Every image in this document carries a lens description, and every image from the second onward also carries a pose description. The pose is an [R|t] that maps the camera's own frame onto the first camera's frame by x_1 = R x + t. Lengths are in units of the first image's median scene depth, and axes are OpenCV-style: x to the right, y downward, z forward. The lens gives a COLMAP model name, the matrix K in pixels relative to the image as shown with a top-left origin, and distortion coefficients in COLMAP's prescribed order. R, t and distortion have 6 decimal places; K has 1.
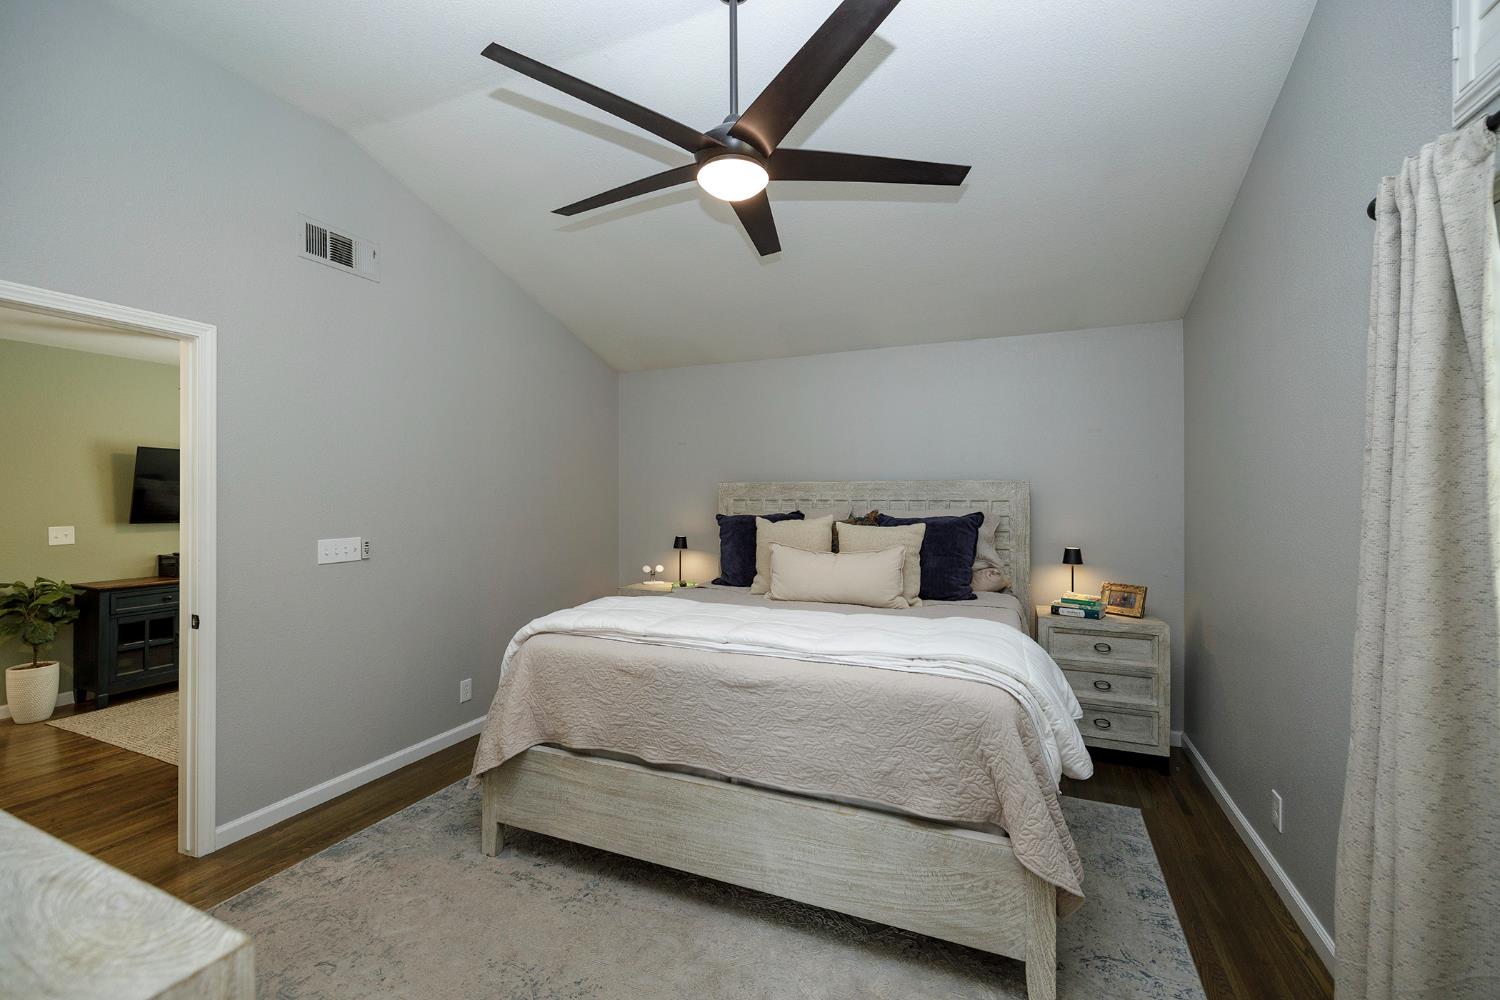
lens RADIAL K [[632.2, 0, 745.5], [0, 632.2, 498.5], [0, 0, 1]] dist [0.003408, 0.000305]
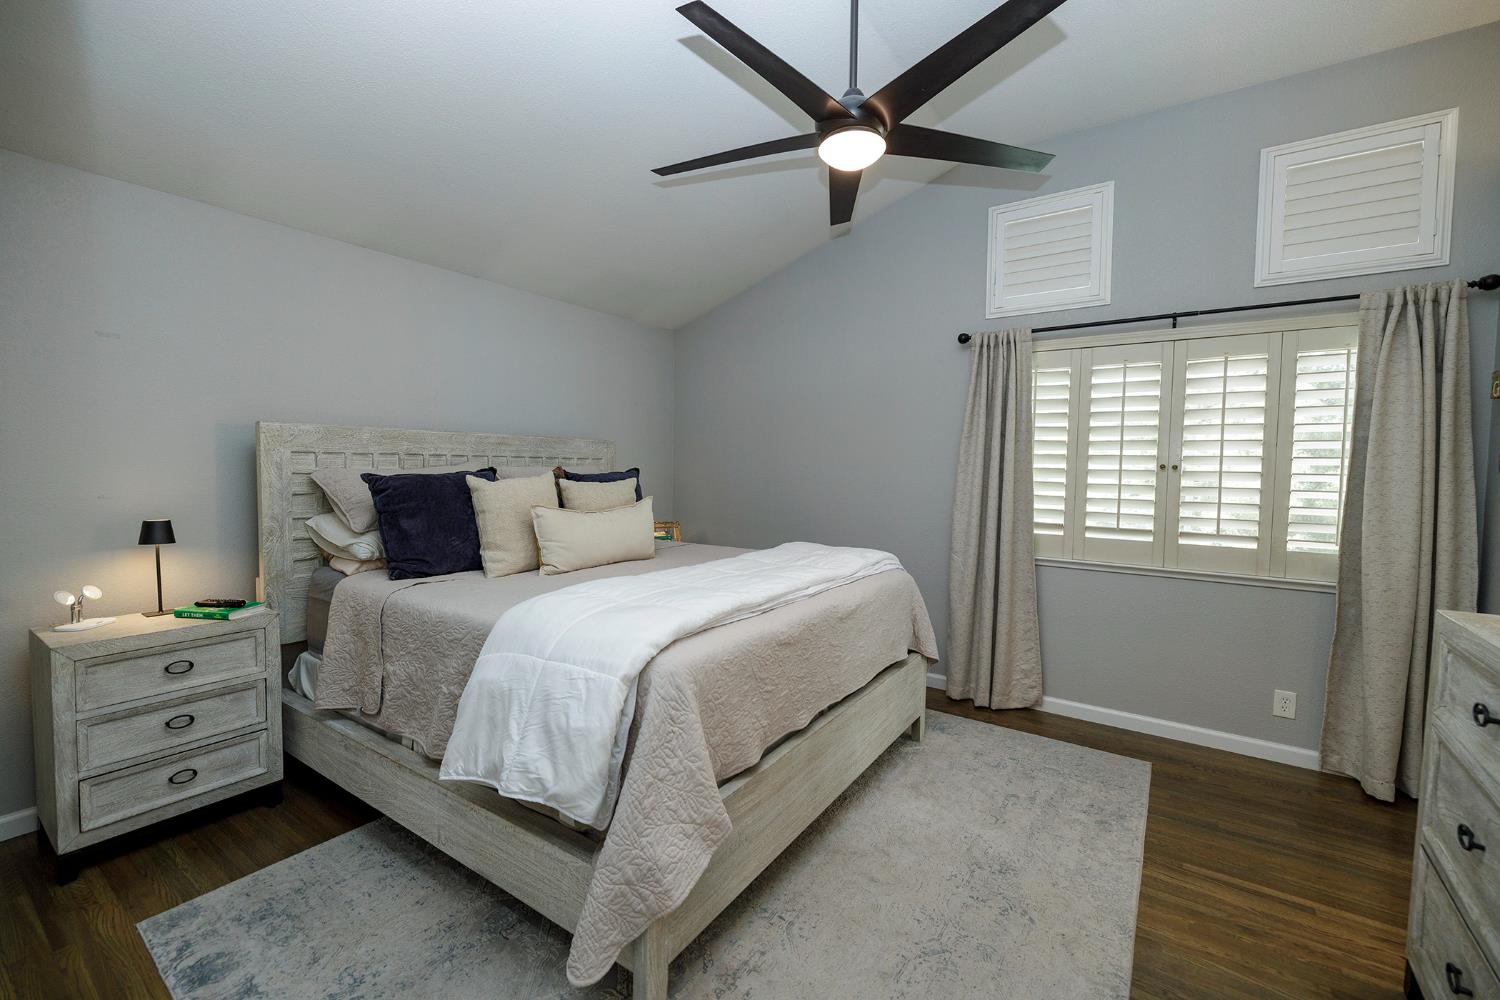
lens RADIAL K [[623.9, 0, 742.8], [0, 623.9, 497.3], [0, 0, 1]] dist [-0.000983, -0.000385]
pose [[0.197758, -0.045645, 0.979188, -0.540128], [-0.004998, 0.998855, 0.047572, 0.015615], [-0.980238, -0.014302, 0.197304, 0.463633]]
